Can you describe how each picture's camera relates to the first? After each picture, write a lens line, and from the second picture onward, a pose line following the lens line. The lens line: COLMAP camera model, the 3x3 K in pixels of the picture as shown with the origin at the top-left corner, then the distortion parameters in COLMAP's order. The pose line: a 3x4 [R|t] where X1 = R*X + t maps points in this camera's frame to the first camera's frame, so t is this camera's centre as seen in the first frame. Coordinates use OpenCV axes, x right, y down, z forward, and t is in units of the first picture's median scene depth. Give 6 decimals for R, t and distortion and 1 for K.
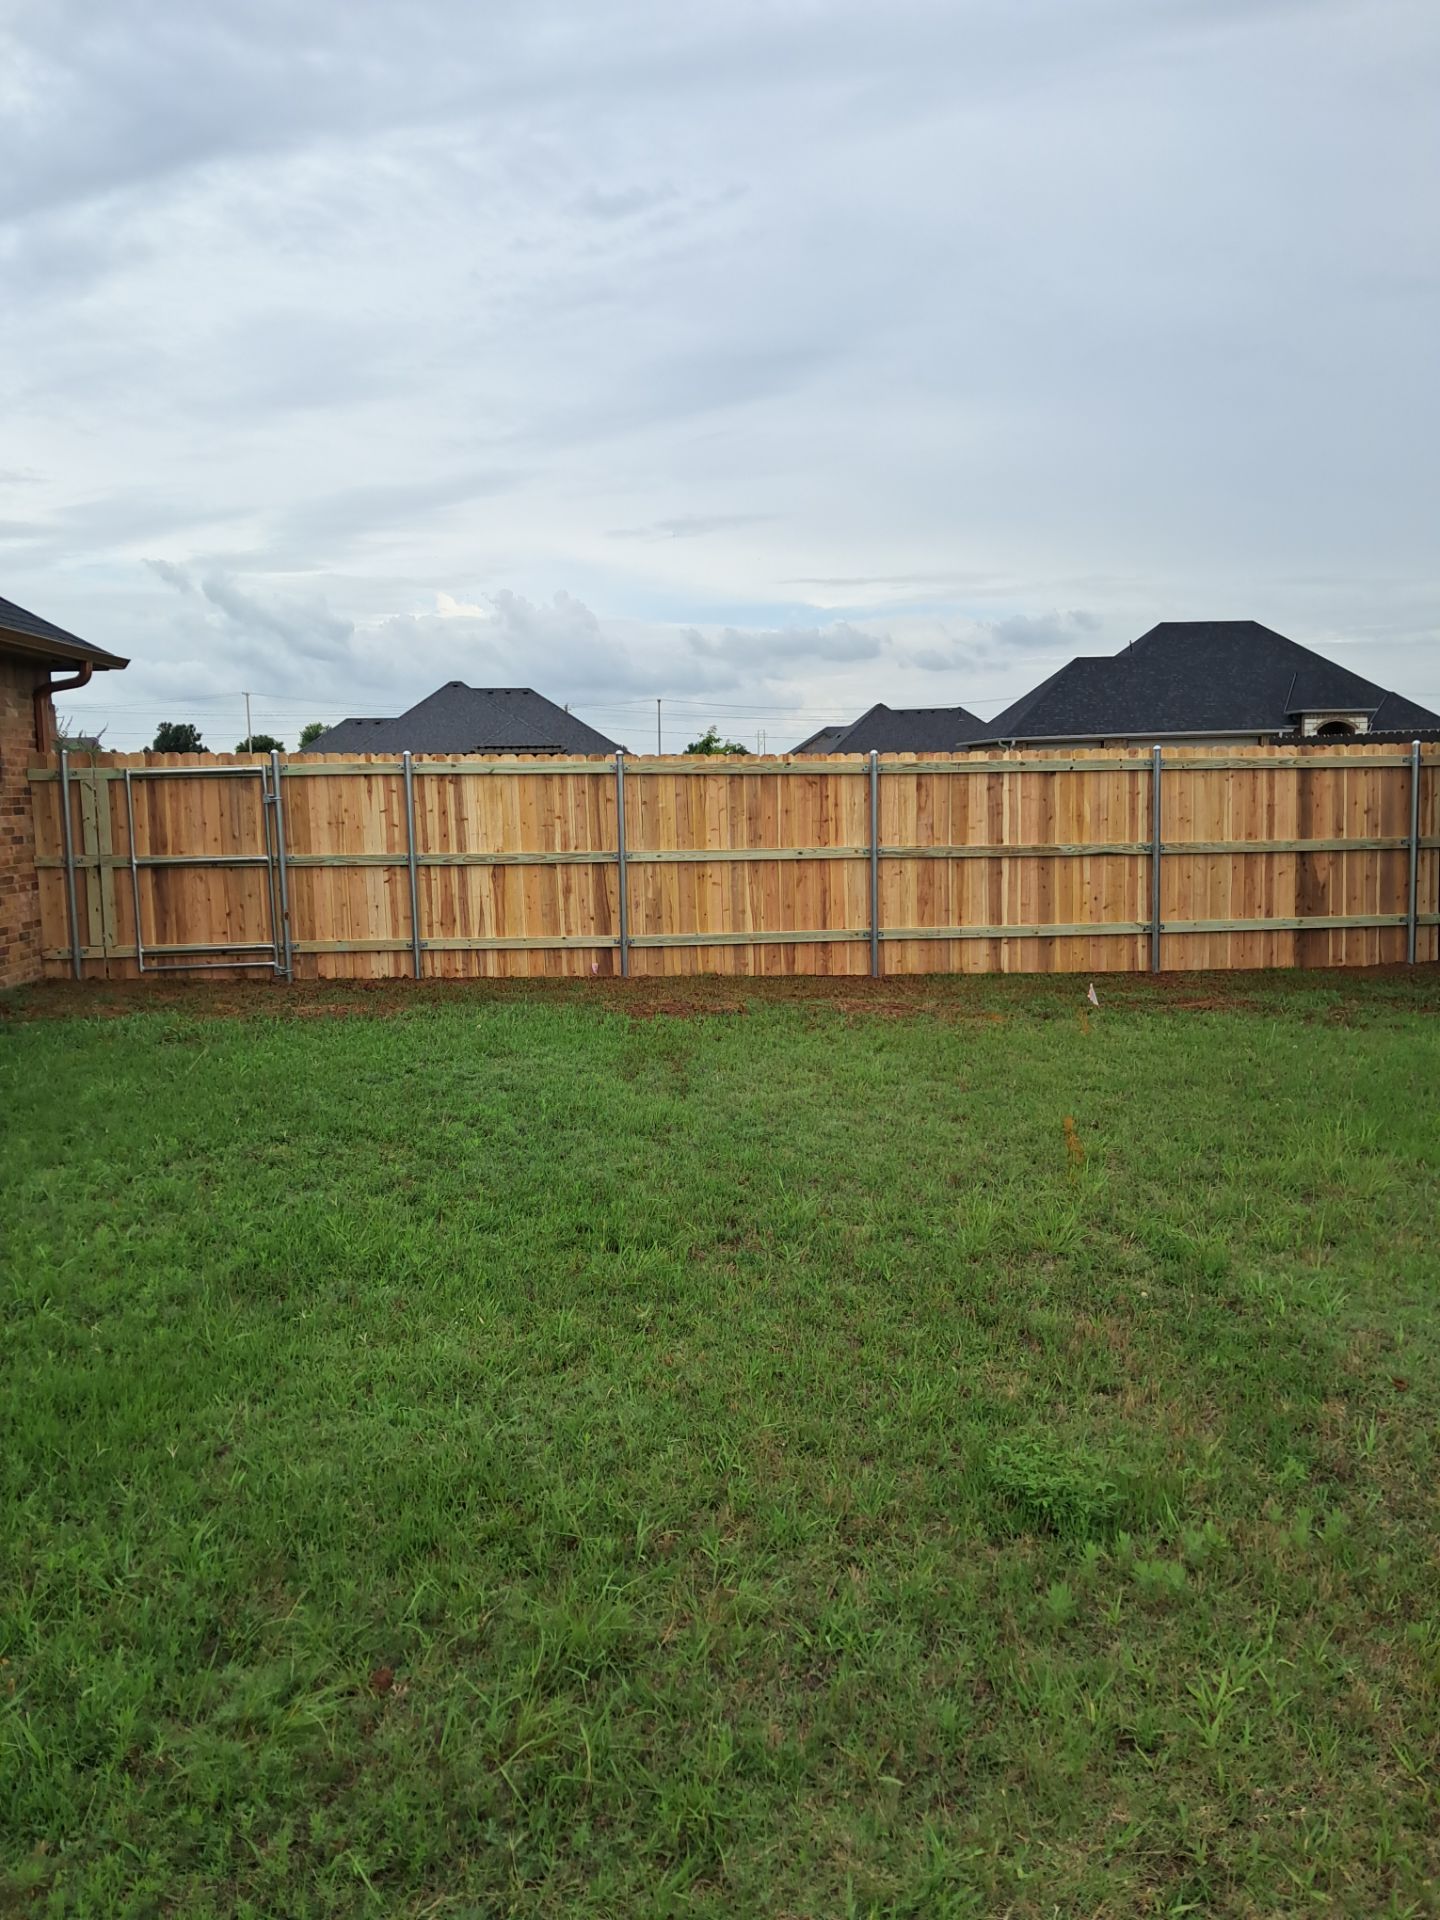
lens RADIAL K [[1488.0, 0, 733.1], [0, 1488.0, 949.4], [0, 0, 1]] dist [0.019740, -0.032077]
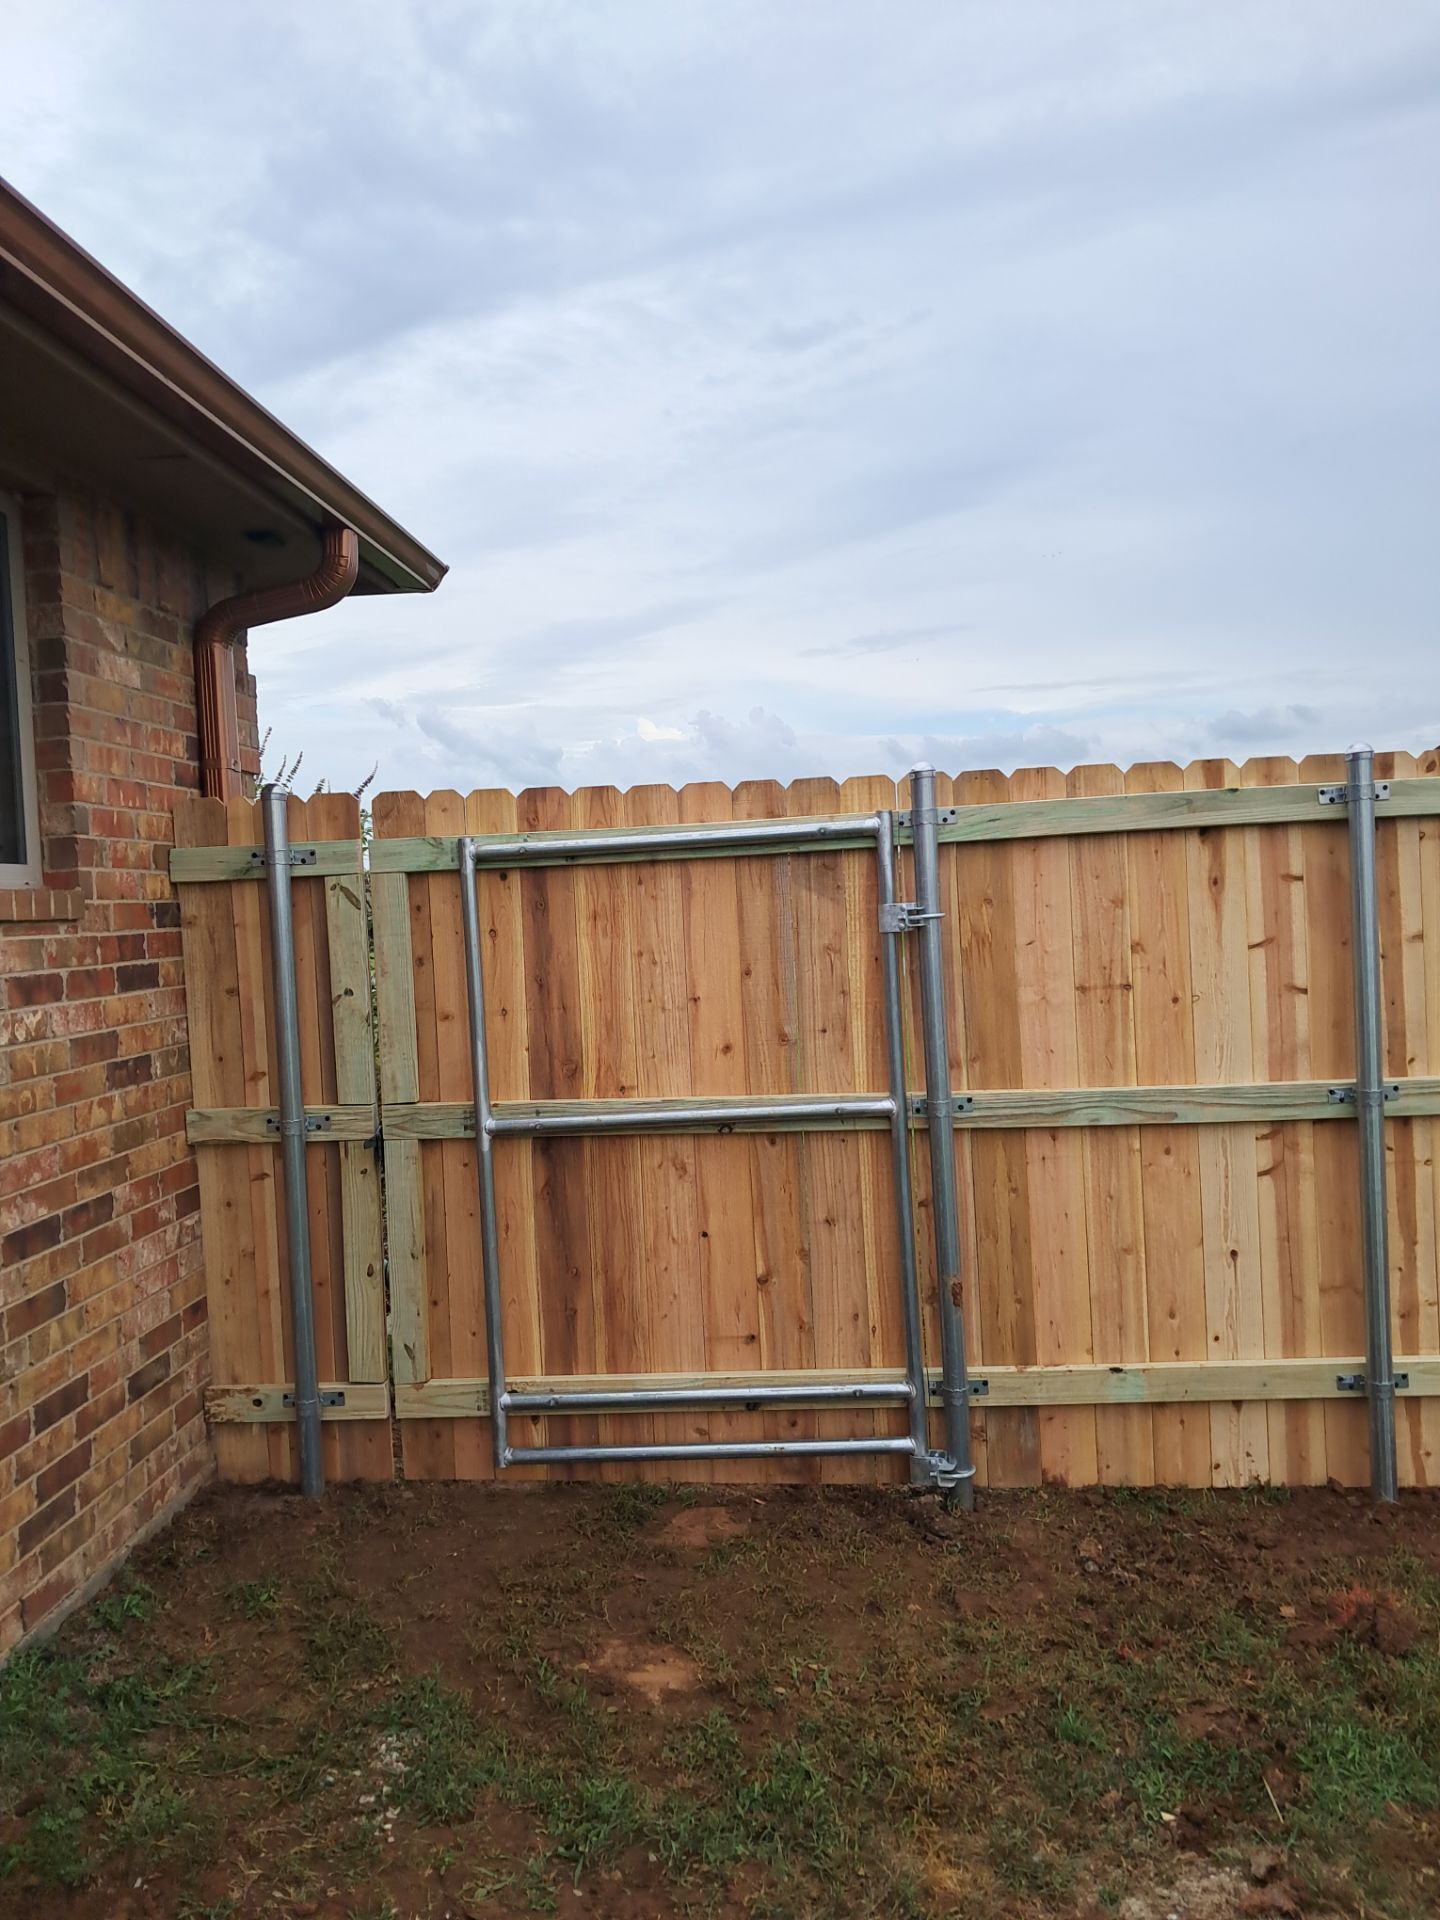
lens RADIAL K [[1488.0, 0, 716.7], [0, 1488.0, 967.3], [0, 0, 1]] dist [0.019740, -0.032077]
pose [[0.989807, -0.023452, -0.140472, -0.302339], [0.014391, 0.997770, -0.065171, -0.069922], [0.141687, 0.062485, 0.987937, 0.681114]]
